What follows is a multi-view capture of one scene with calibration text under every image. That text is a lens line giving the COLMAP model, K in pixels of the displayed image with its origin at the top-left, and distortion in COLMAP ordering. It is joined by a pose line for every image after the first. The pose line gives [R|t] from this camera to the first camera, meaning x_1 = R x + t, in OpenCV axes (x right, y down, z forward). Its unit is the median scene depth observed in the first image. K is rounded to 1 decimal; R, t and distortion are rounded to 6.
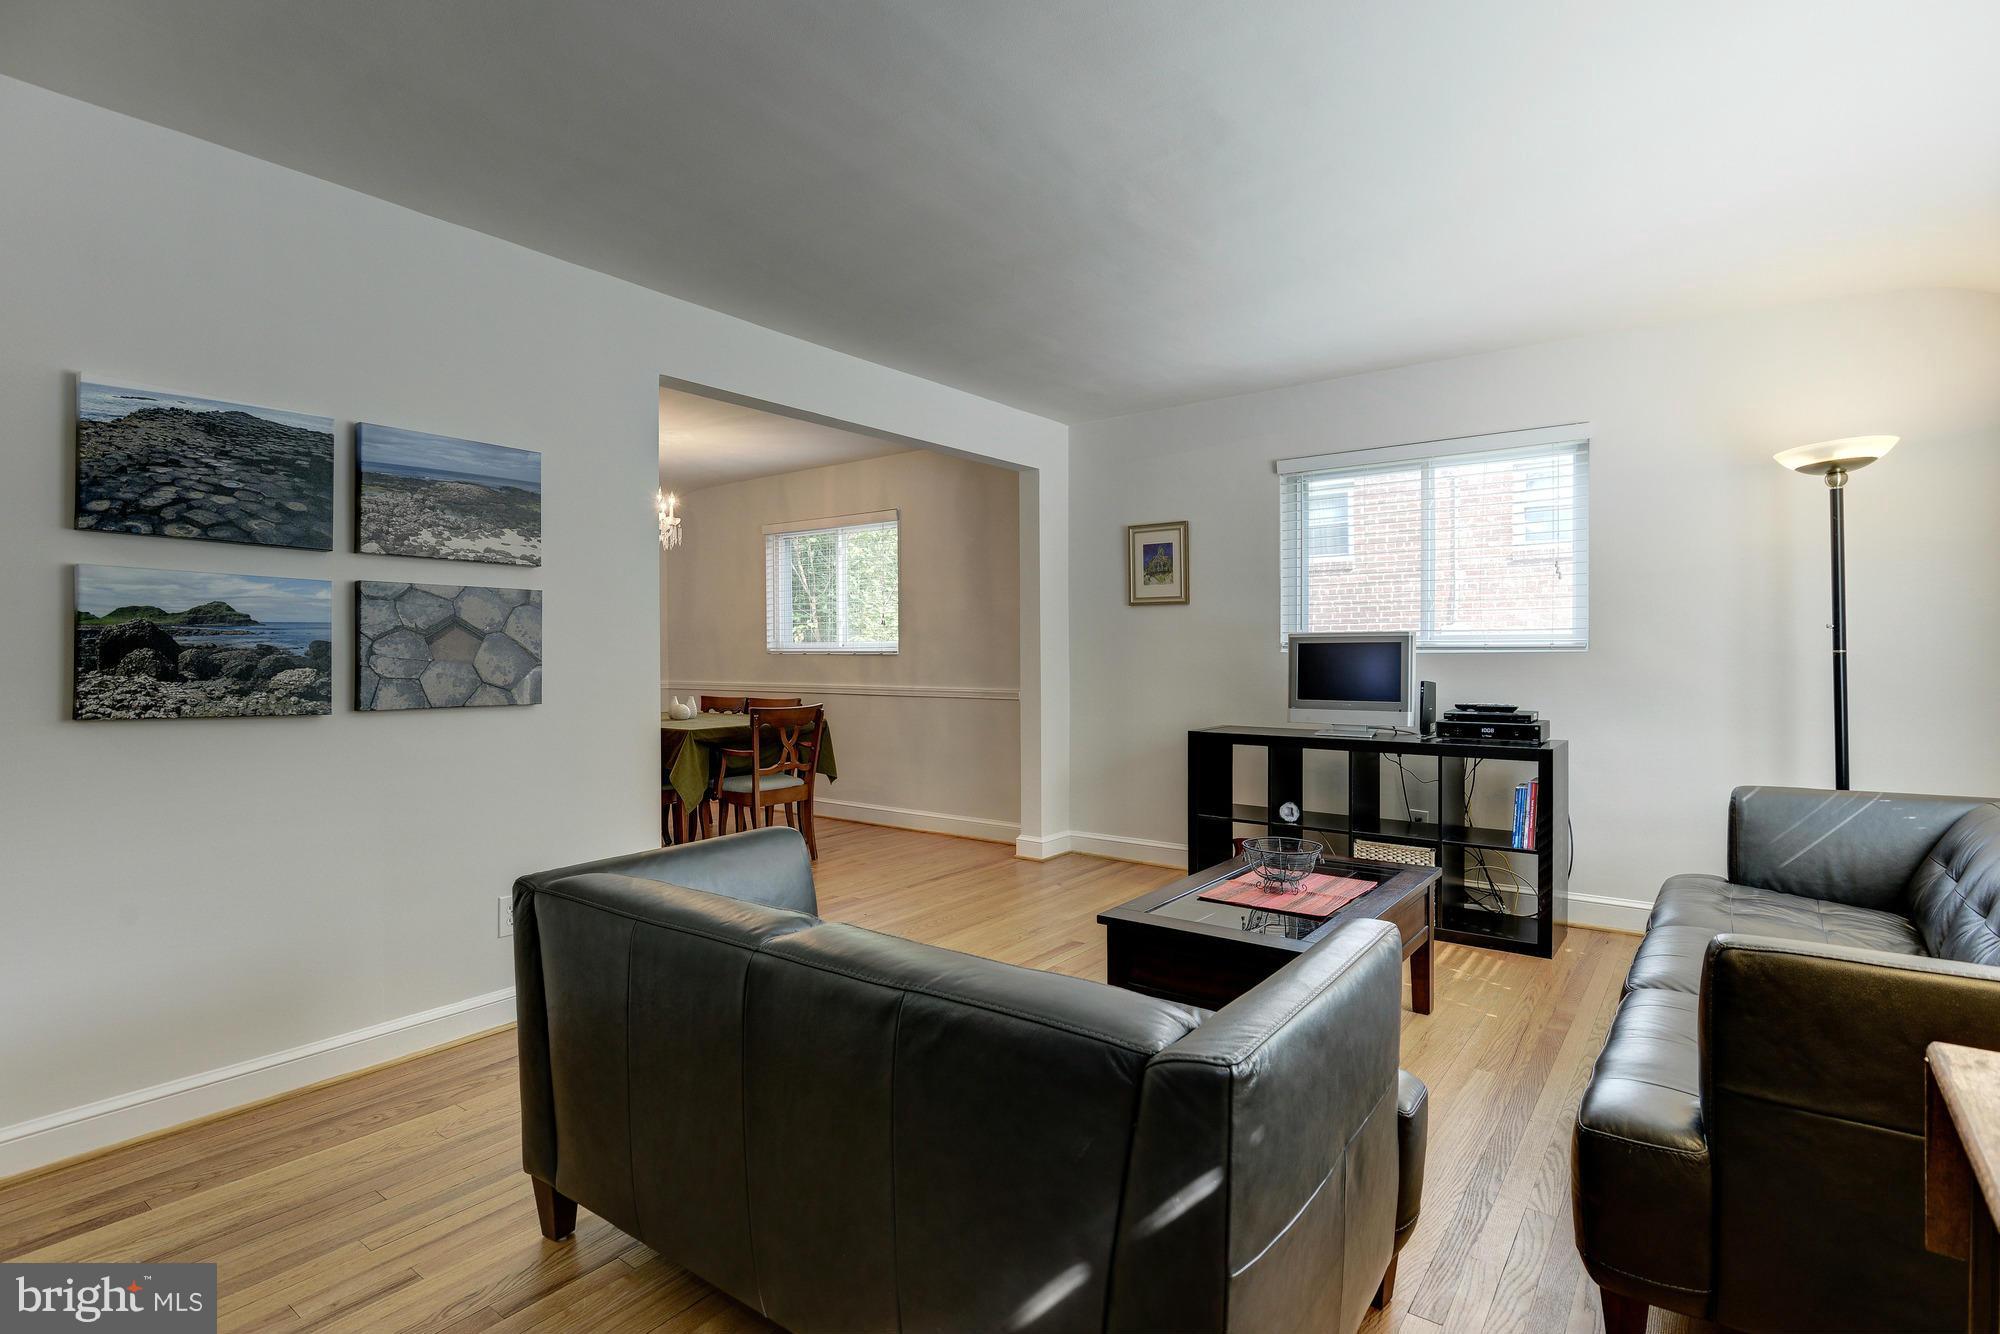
lens RADIAL K [[977.5, 0, 996.5], [0, 977.5, 663.2], [0, 0, 1]] dist [-0.003324, -0.001010]
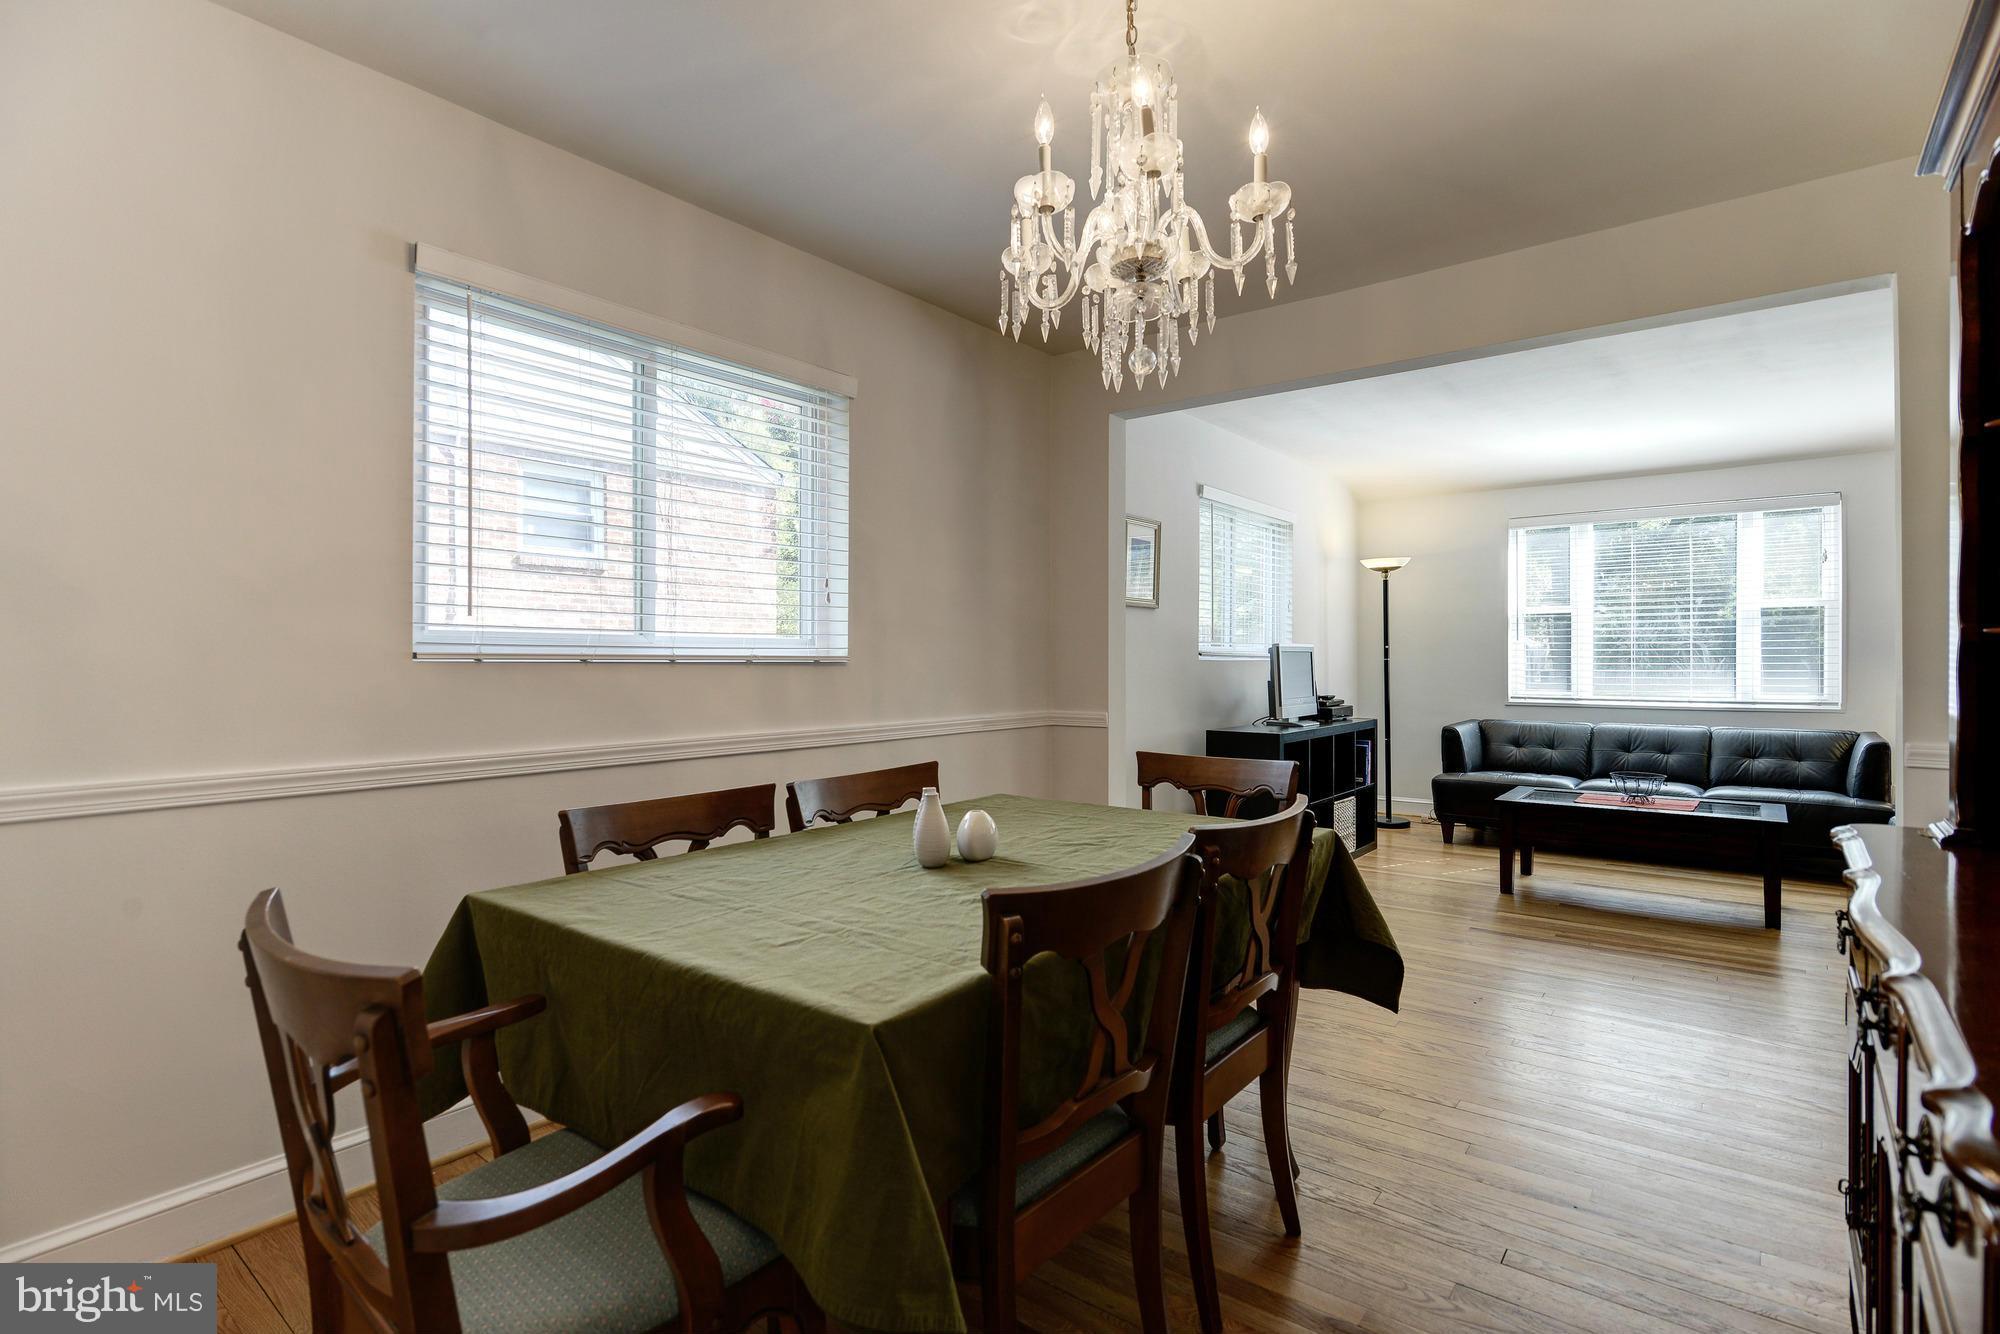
lens RADIAL K [[977.5, 0, 996.5], [0, 977.5, 663.2], [0, 0, 1]] dist [-0.003324, -0.001010]
pose [[0.012528, 0.002417, 0.999919, -0.611020], [0.013901, 0.999900, -0.002591, -0.006266], [-0.999825, 0.013932, 0.012493, 0.925163]]
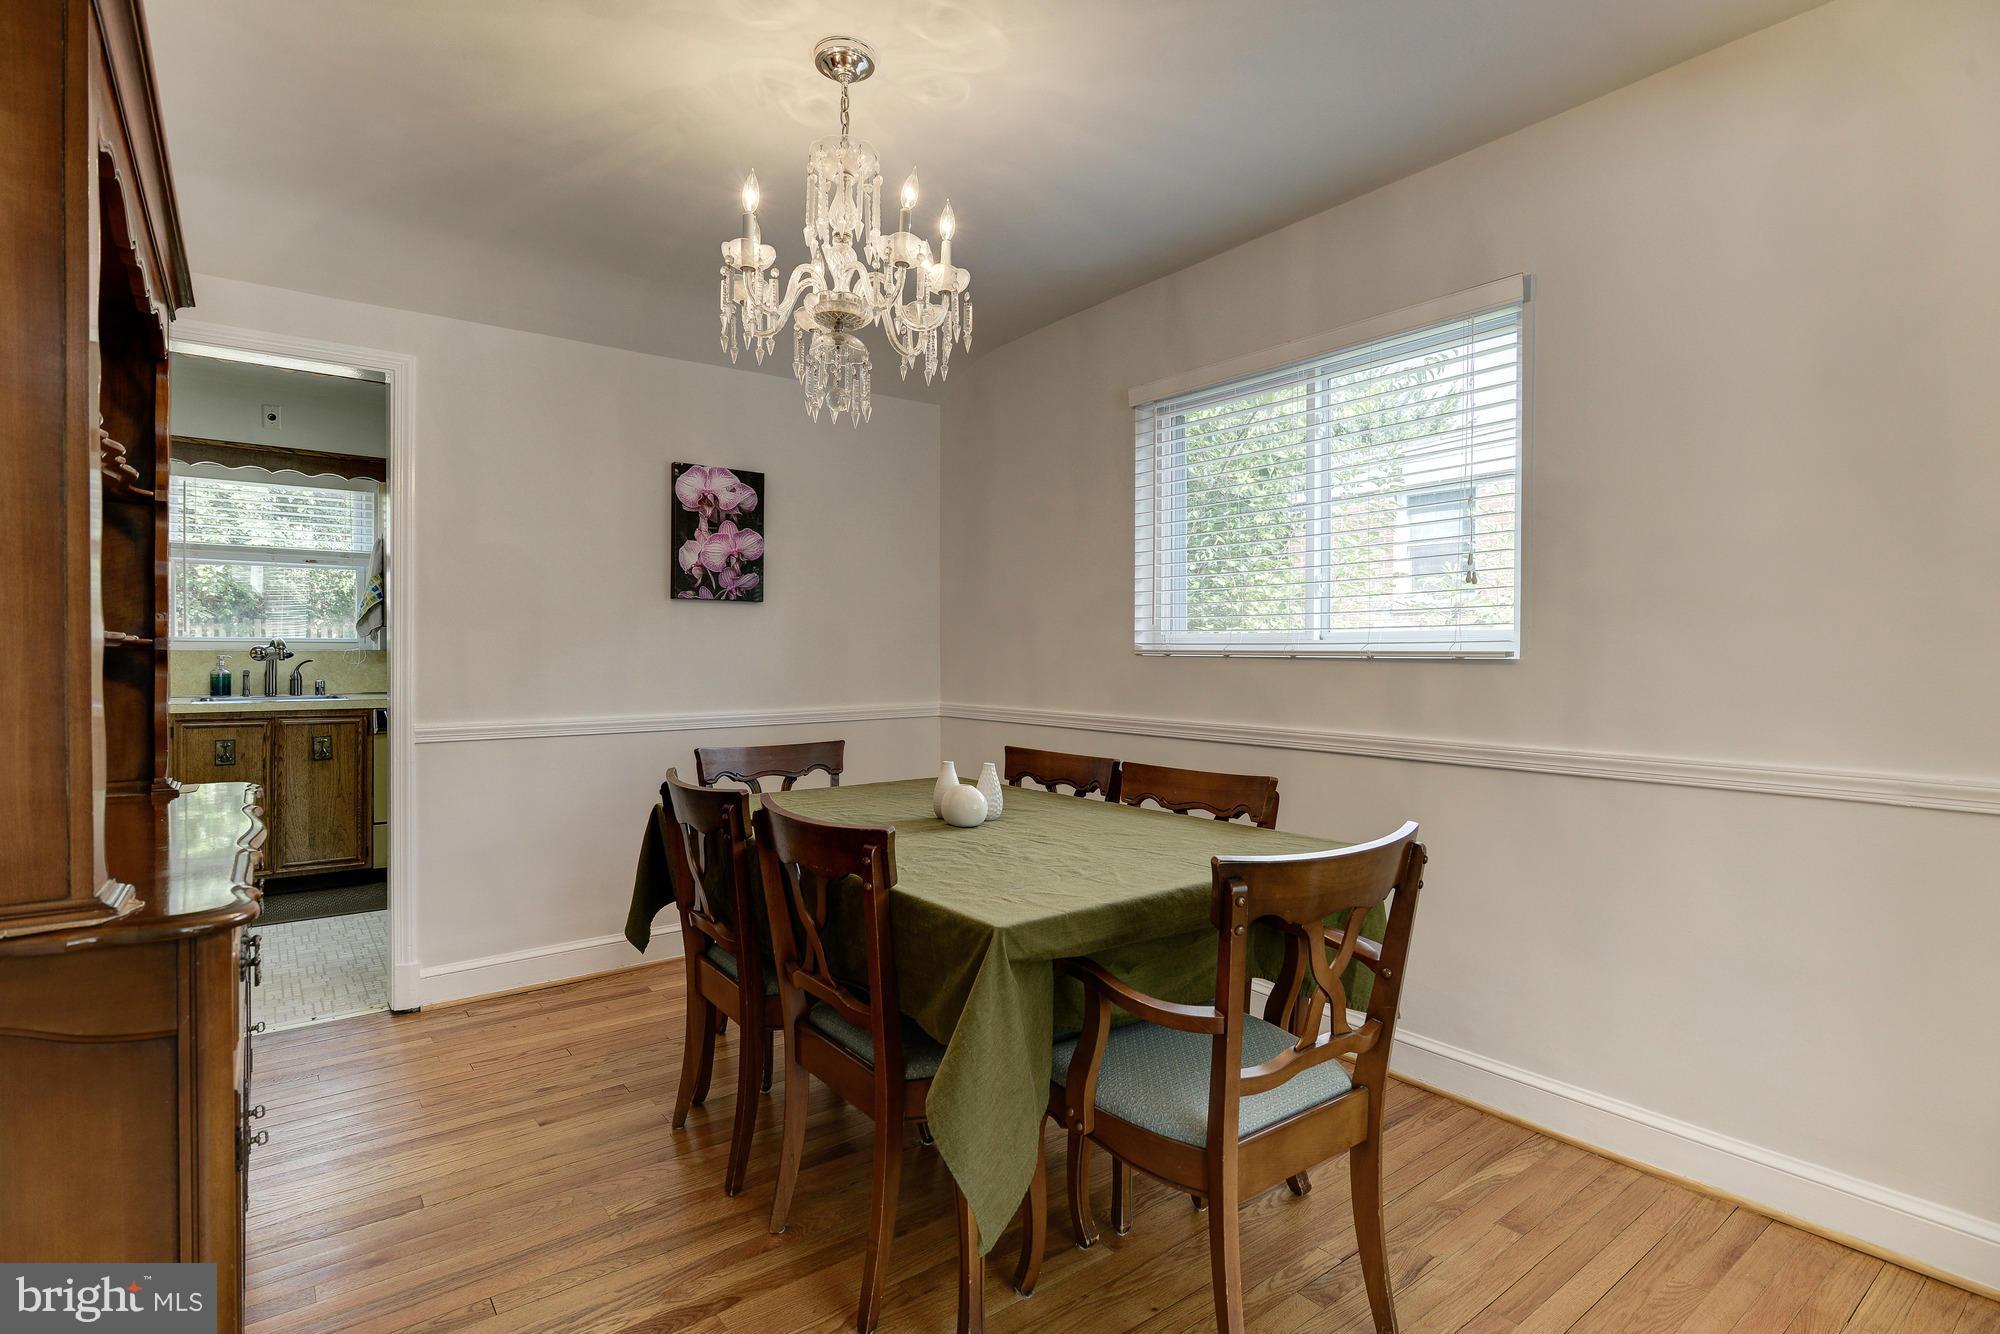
lens RADIAL K [[977.5, 0, 996.5], [0, 977.5, 663.2], [0, 0, 1]] dist [-0.003324, -0.001010]
pose [[0.962327, 0.010867, -0.271678, -0.192673], [-0.011657, 0.999931, -0.001296, -0.005010], [0.271645, 0.004414, 0.962387, 0.589715]]
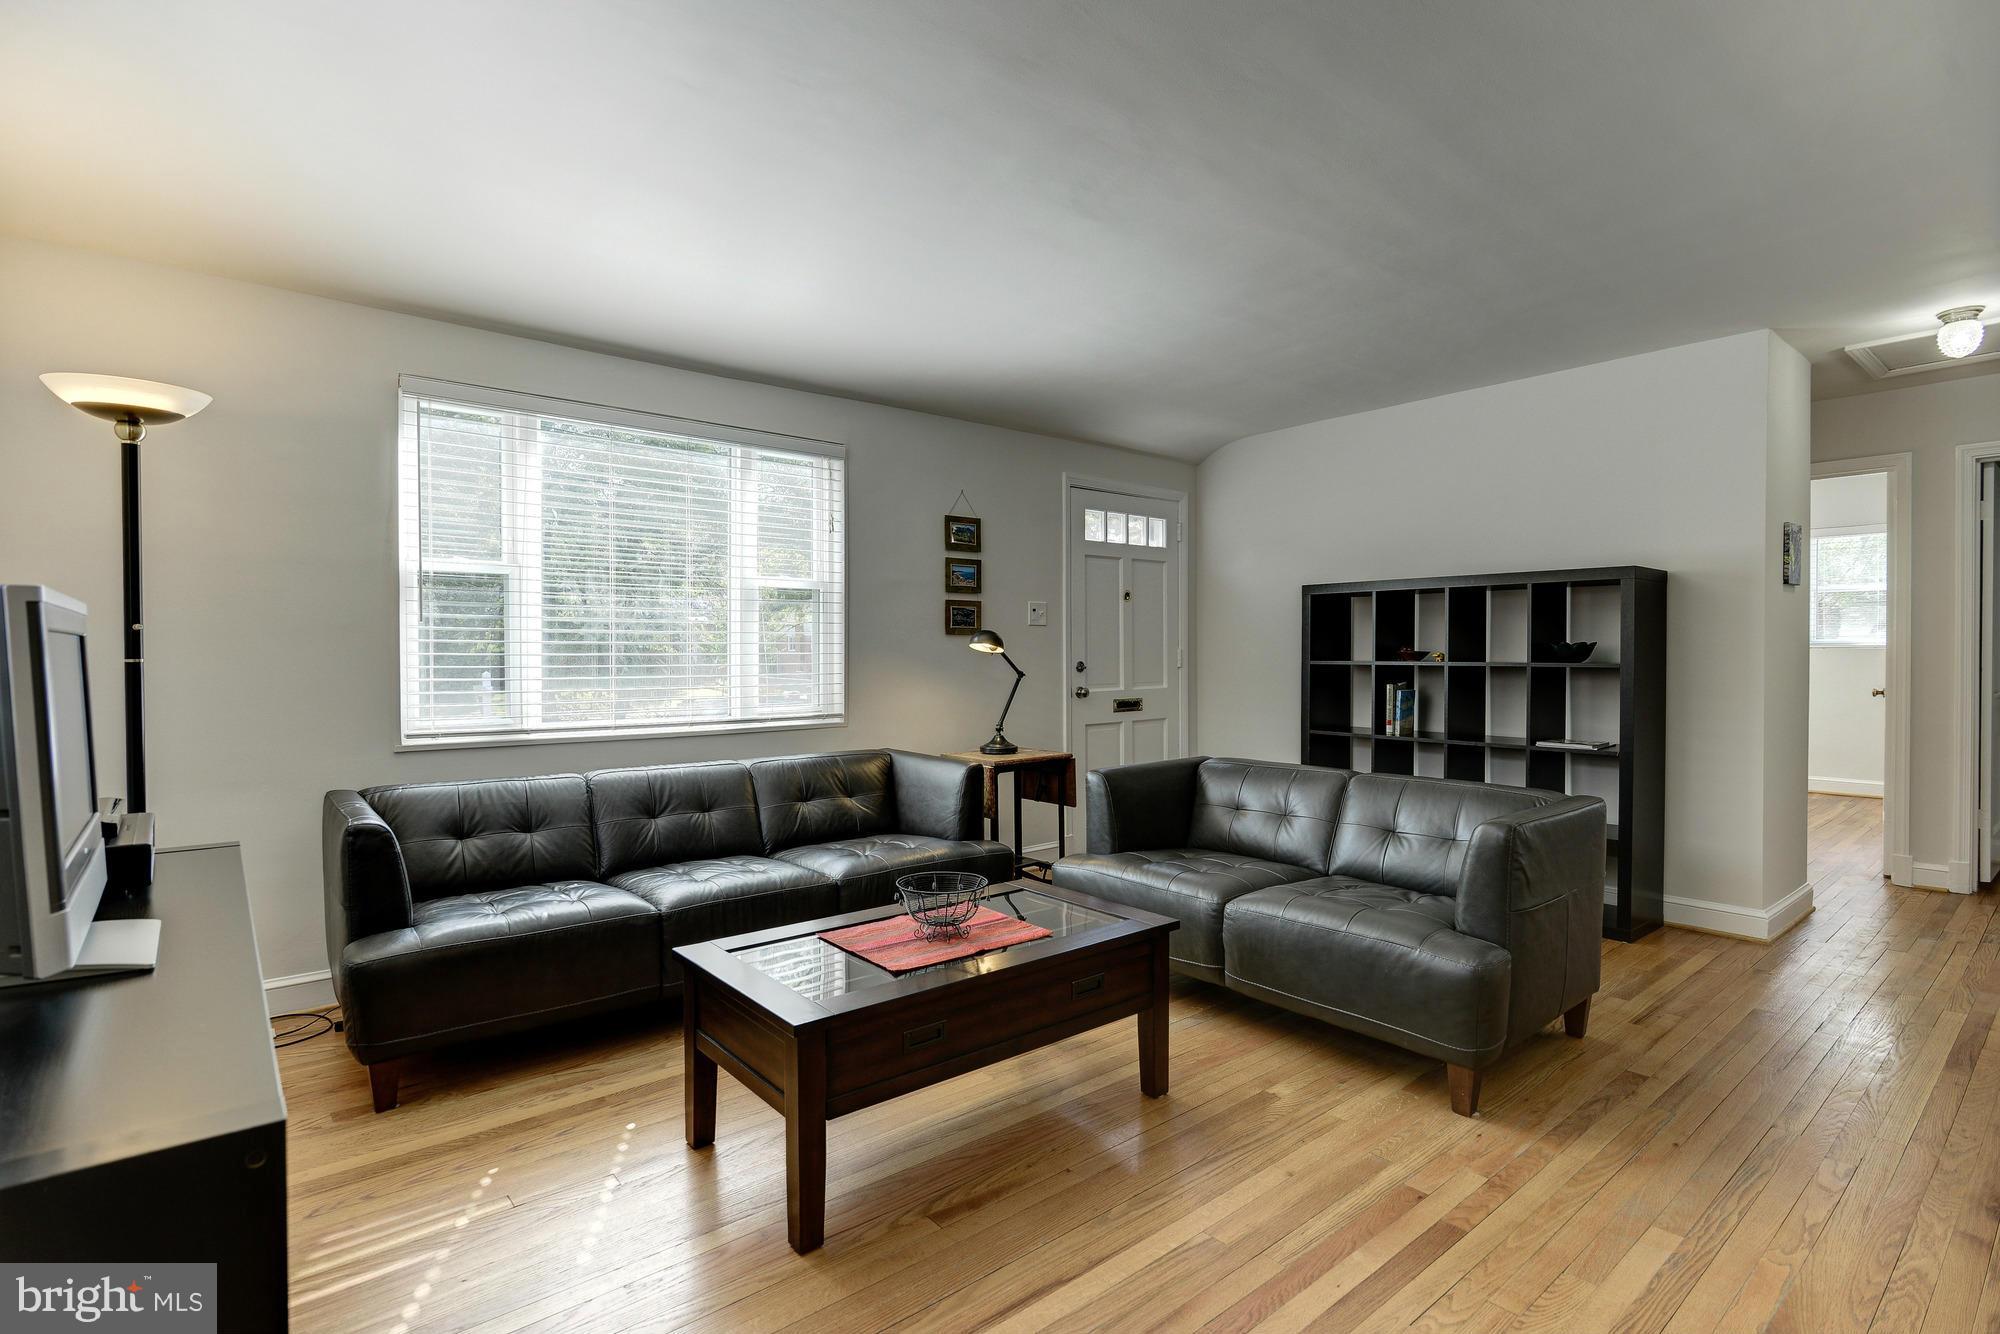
lens RADIAL K [[966.3, 0, 1000.0], [0, 966.3, 667.0], [0, 0, 1]] dist [-0.000581, 0.000030]
pose [[-0.976473, 0.005075, 0.215578, 0.028210], [0.010159, 0.999696, 0.022483, -0.009770], [-0.215398, 0.024144, -0.976228, 0.819010]]
